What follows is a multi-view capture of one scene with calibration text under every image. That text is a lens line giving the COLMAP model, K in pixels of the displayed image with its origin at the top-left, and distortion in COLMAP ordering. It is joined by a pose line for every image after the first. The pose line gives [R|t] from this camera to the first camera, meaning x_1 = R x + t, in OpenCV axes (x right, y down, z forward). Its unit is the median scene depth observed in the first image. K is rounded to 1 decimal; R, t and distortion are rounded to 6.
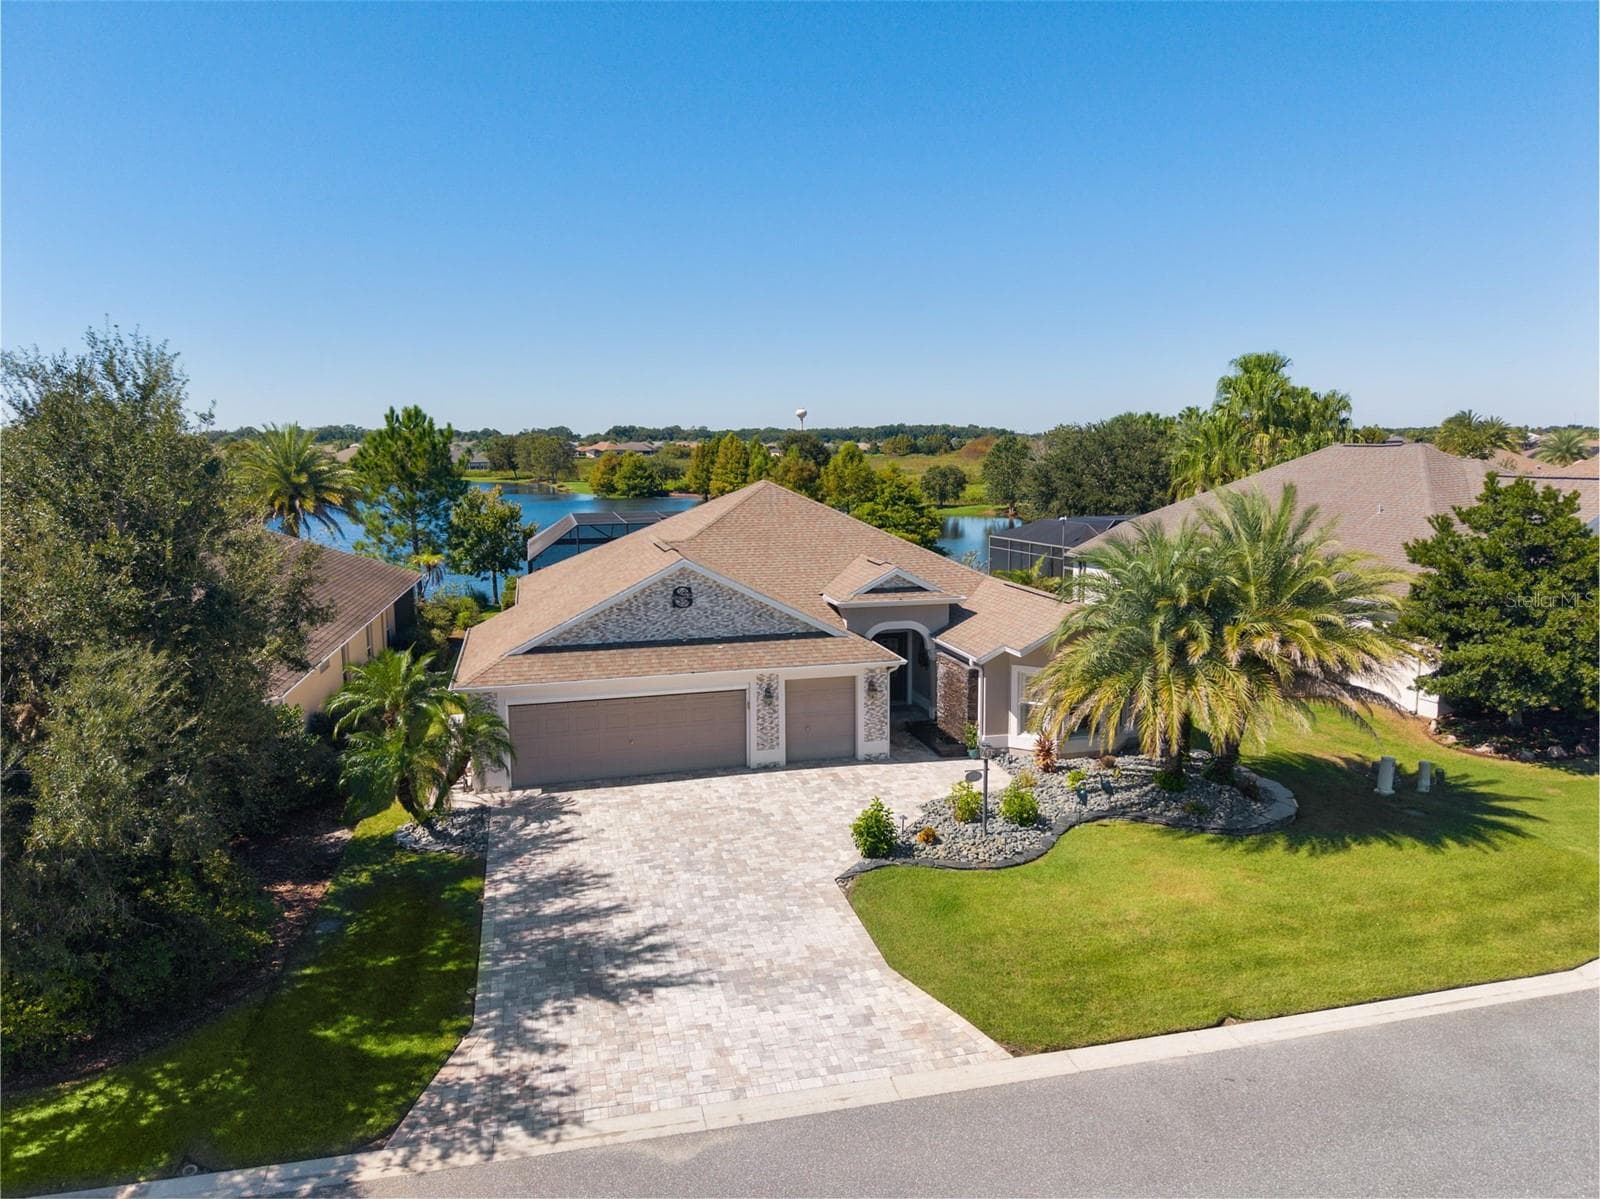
lens RADIAL K [[1061.8, 0, 804.4], [0, 1061.8, 589.9], [0, 0, 1]] dist [0.041199, -0.041889]
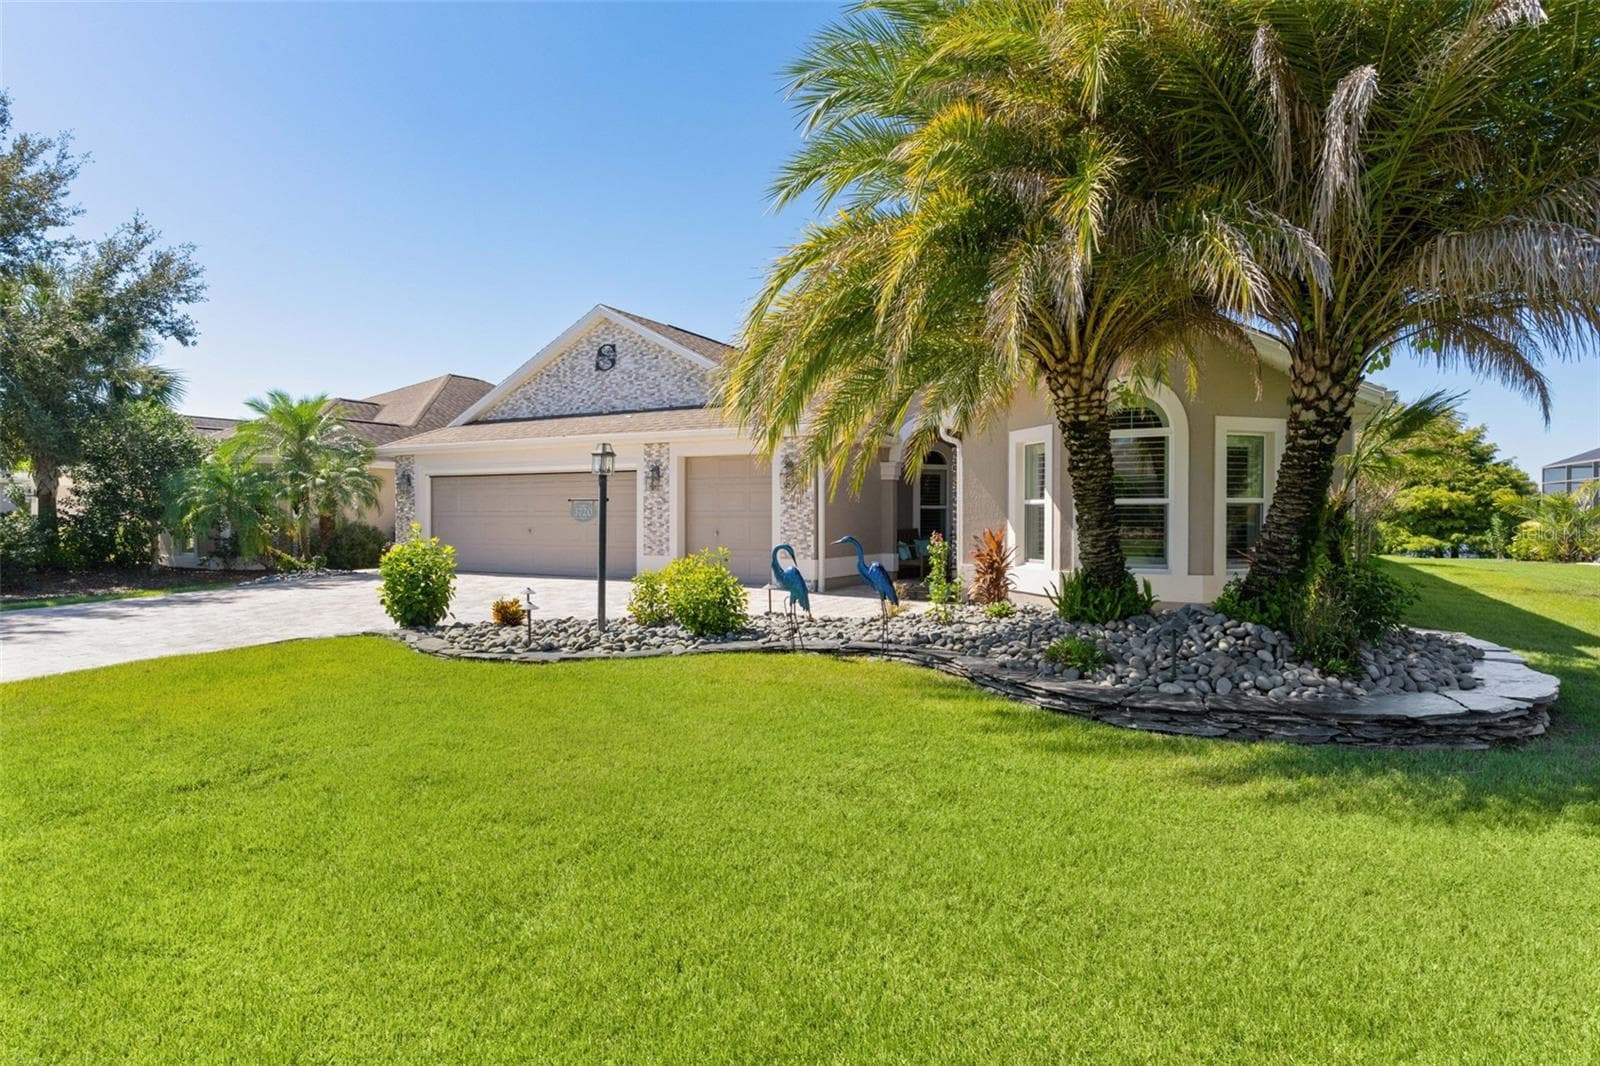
lens RADIAL K [[871.1, 0, 802.0], [0, 871.1, 532.6], [0, 0, 1]] dist [-0.010193, 0.004646]
pose [[0.736213, 0.018939, -0.676485, 0.437157], [-0.099923, 0.991694, -0.080982, 0.175430], [0.669333, 0.127216, 0.731990, 0.645357]]
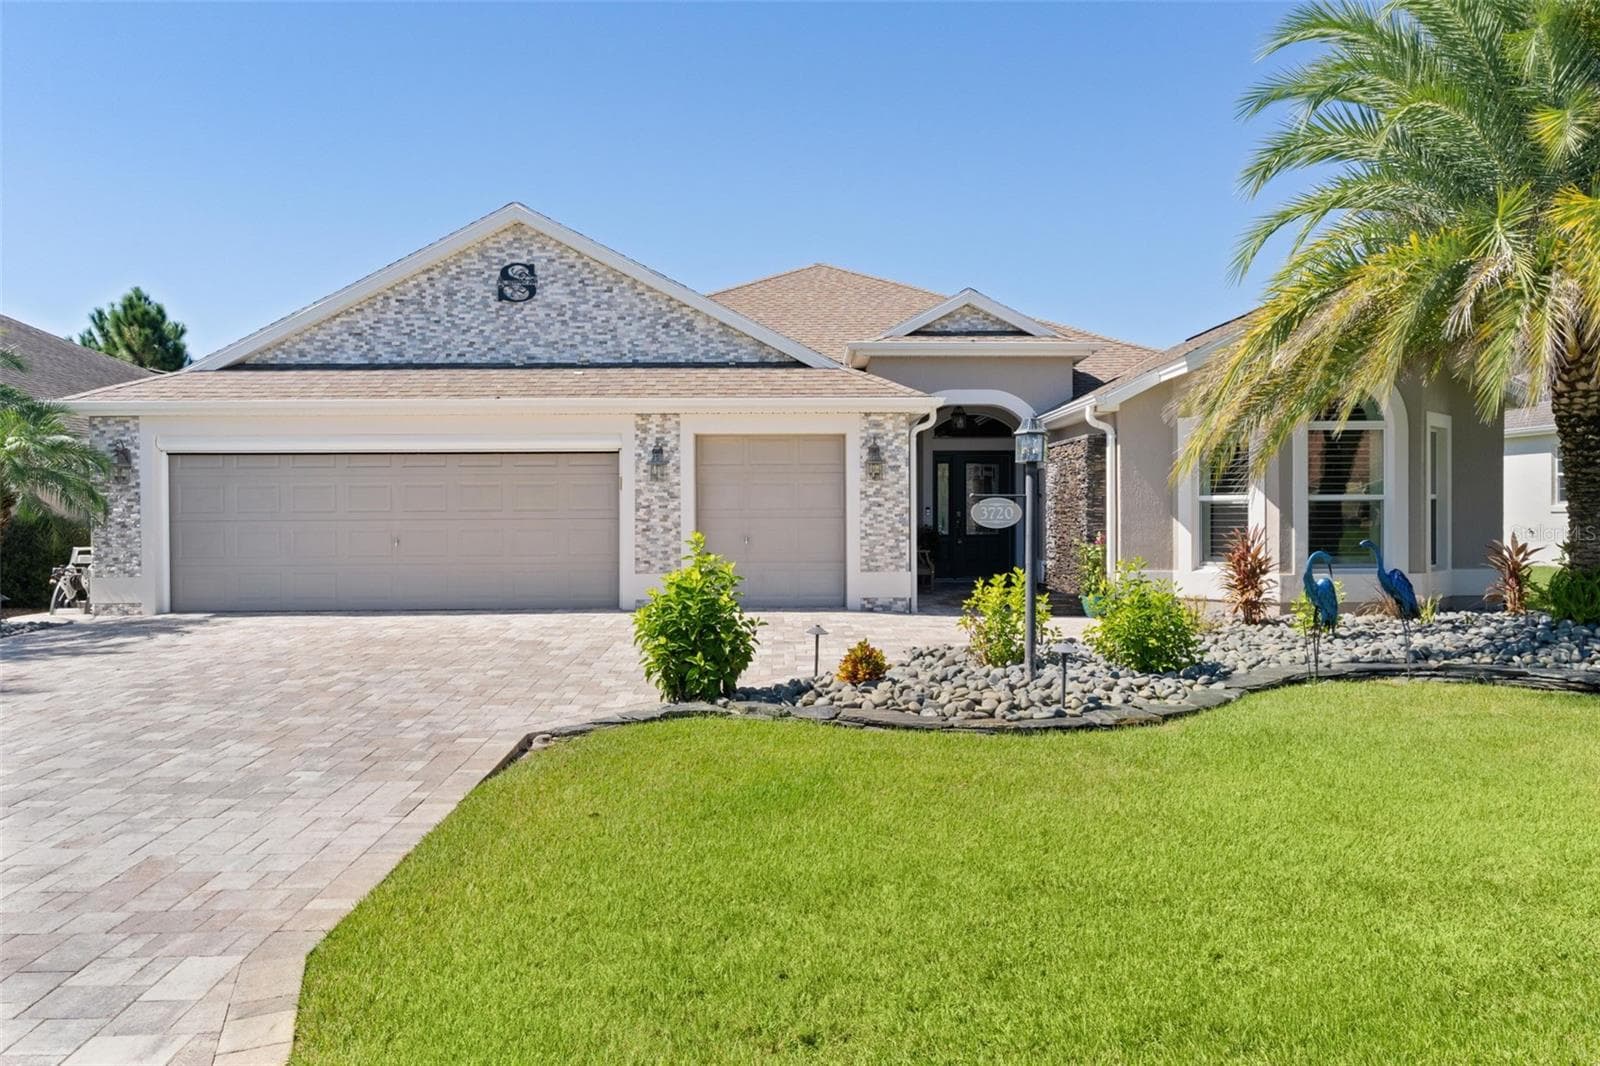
lens RADIAL K [[1086.2, 0, 800.6], [0, 1086.2, 534.5], [0, 0, 1]] dist [-0.004371, 0.005172]
pose [[0.972245, 0.004883, -0.233912, 0.152615], [-0.032582, 0.992866, -0.114698, 0.191704], [0.231683, 0.119136, 0.965469, 0.526563]]
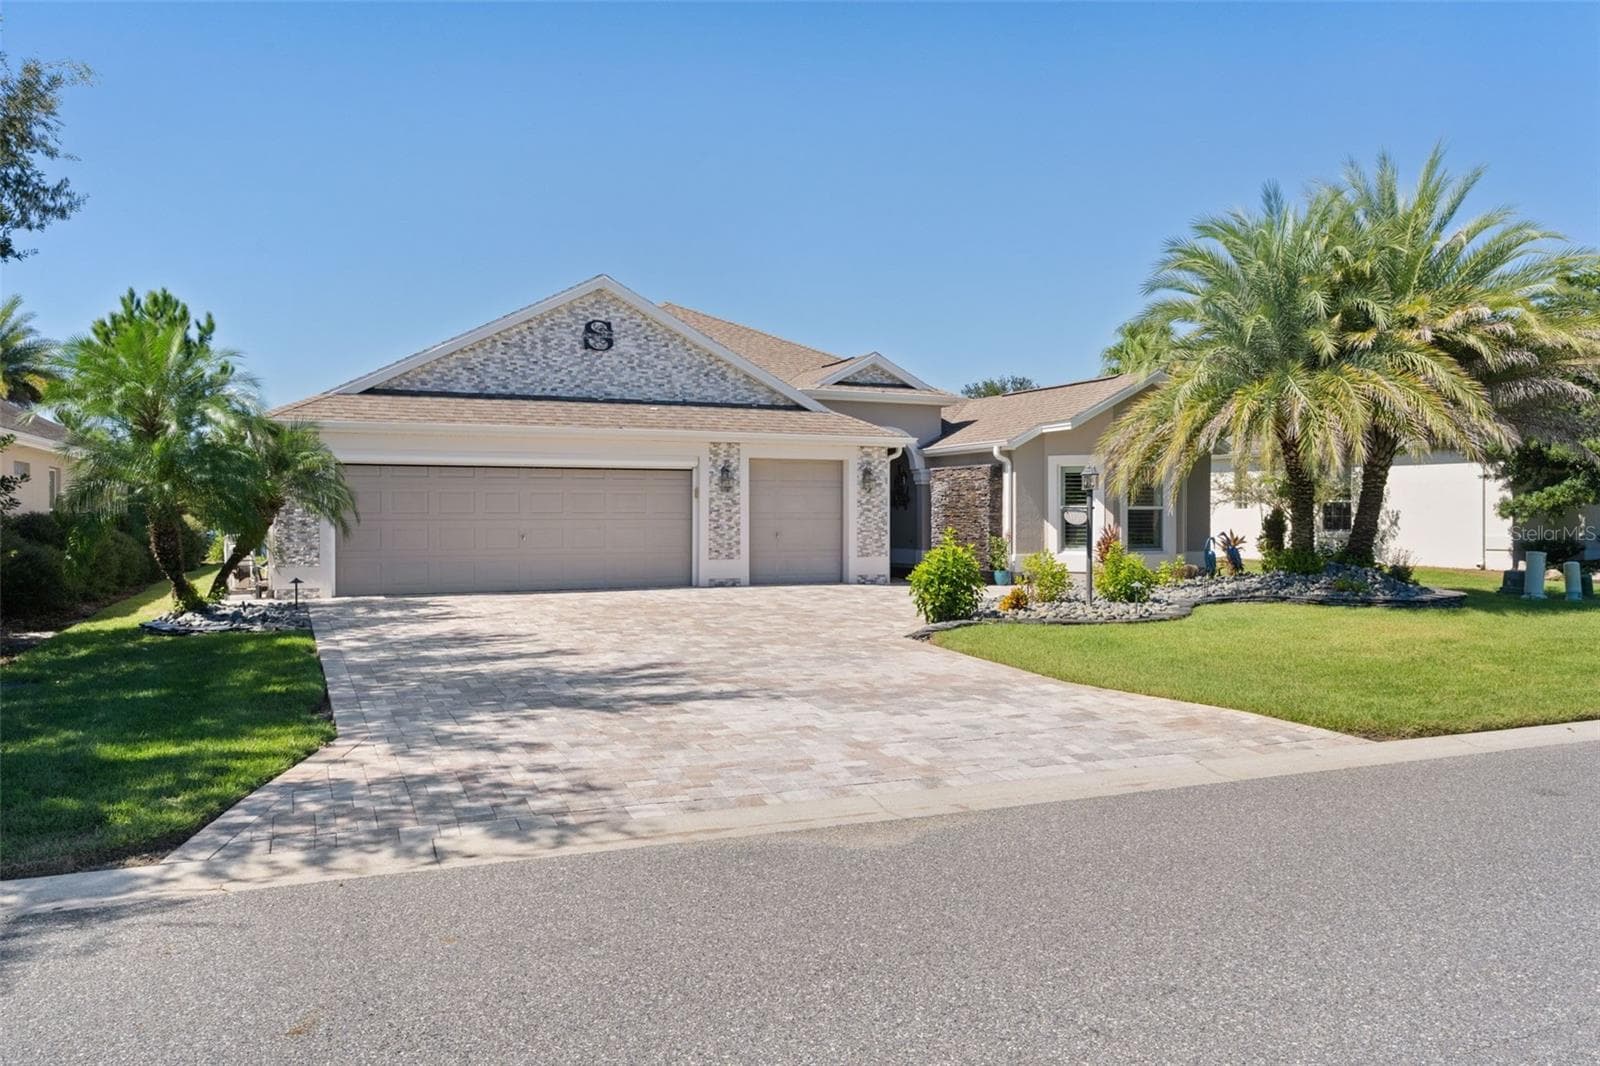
lens RADIAL K [[1173.5, 0, 798.2], [0, 1173.5, 526.0], [0, 0, 1]] dist [-0.002998, -0.005226]
pose [[0.985912, 0.003304, 0.167230, -0.115122], [0.018362, 0.991624, -0.127844, 0.229743], [-0.166252, 0.129113, 0.977594, 0.256451]]
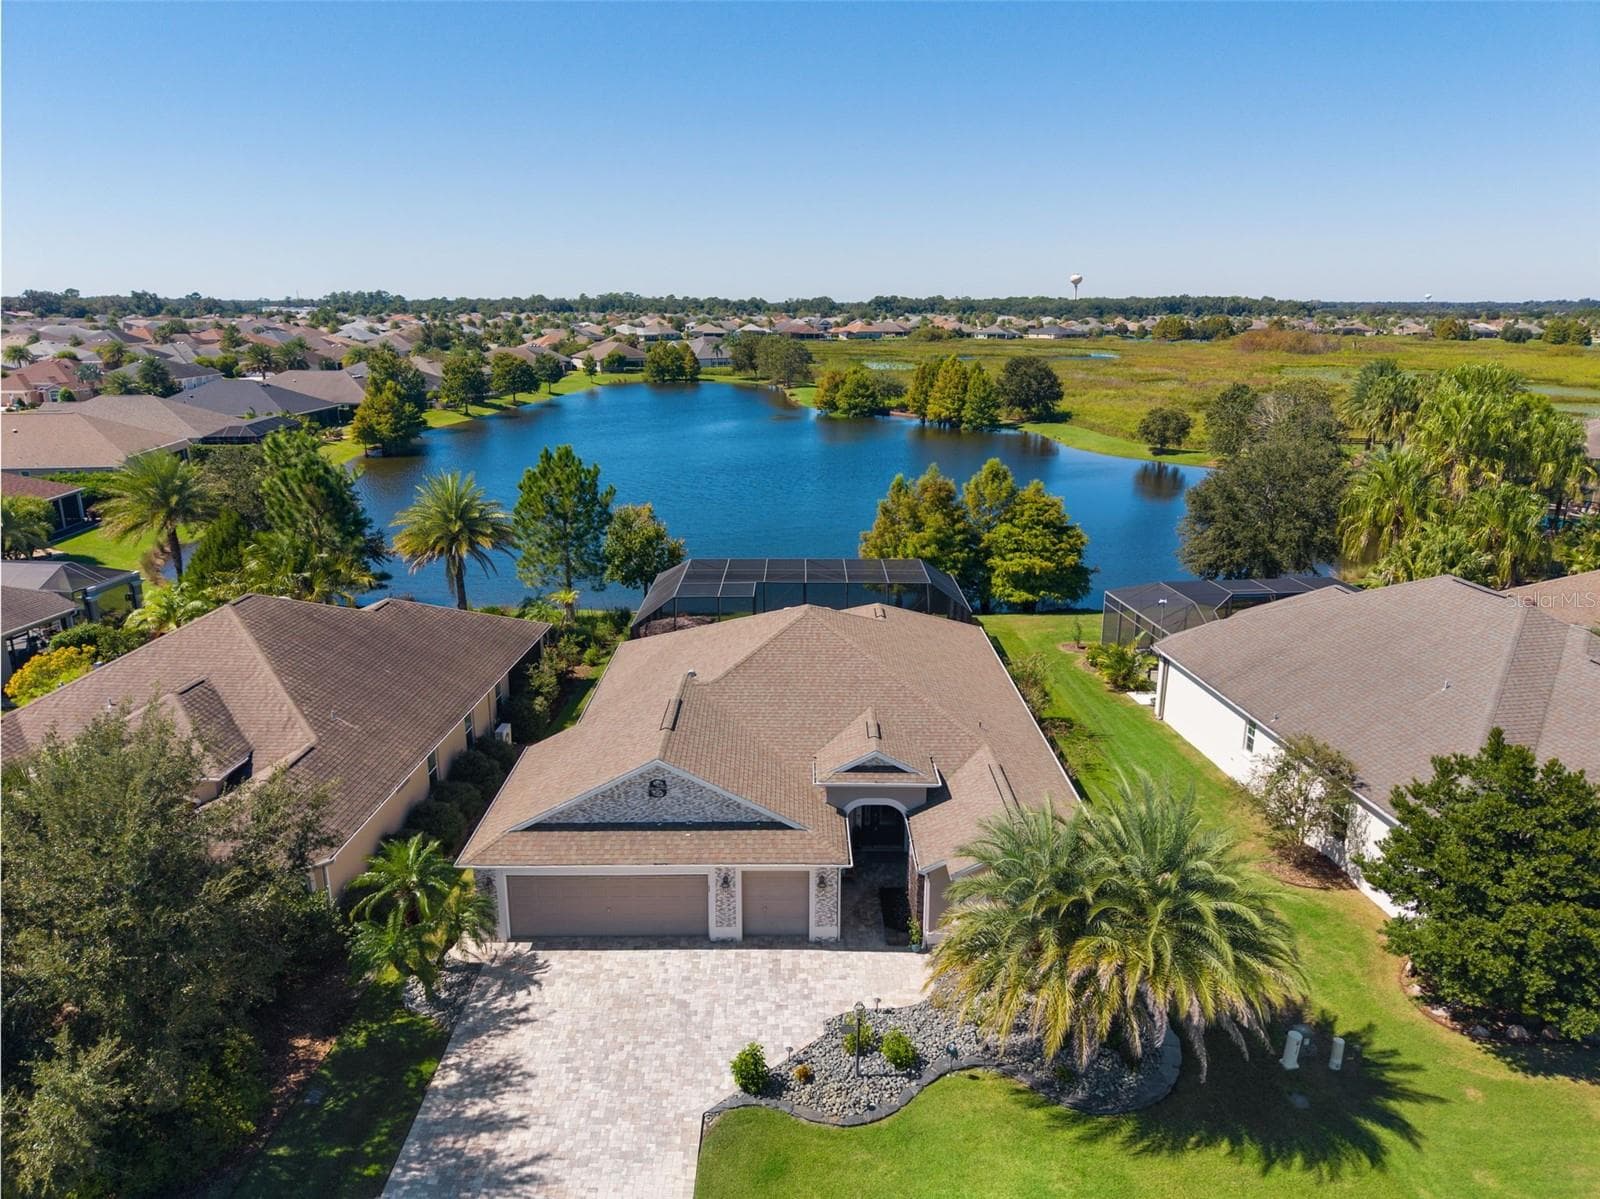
lens RADIAL K [[1061.8, 0, 807.8], [0, 1061.8, 603.0], [0, 0, 1]] dist [0.041199, -0.041889]
pose [[0.970760, 0.075191, -0.227971, 0.288989], [-0.043911, 0.989275, 0.139305, -0.359561], [0.236001, -0.125222, 0.963651, -0.037528]]
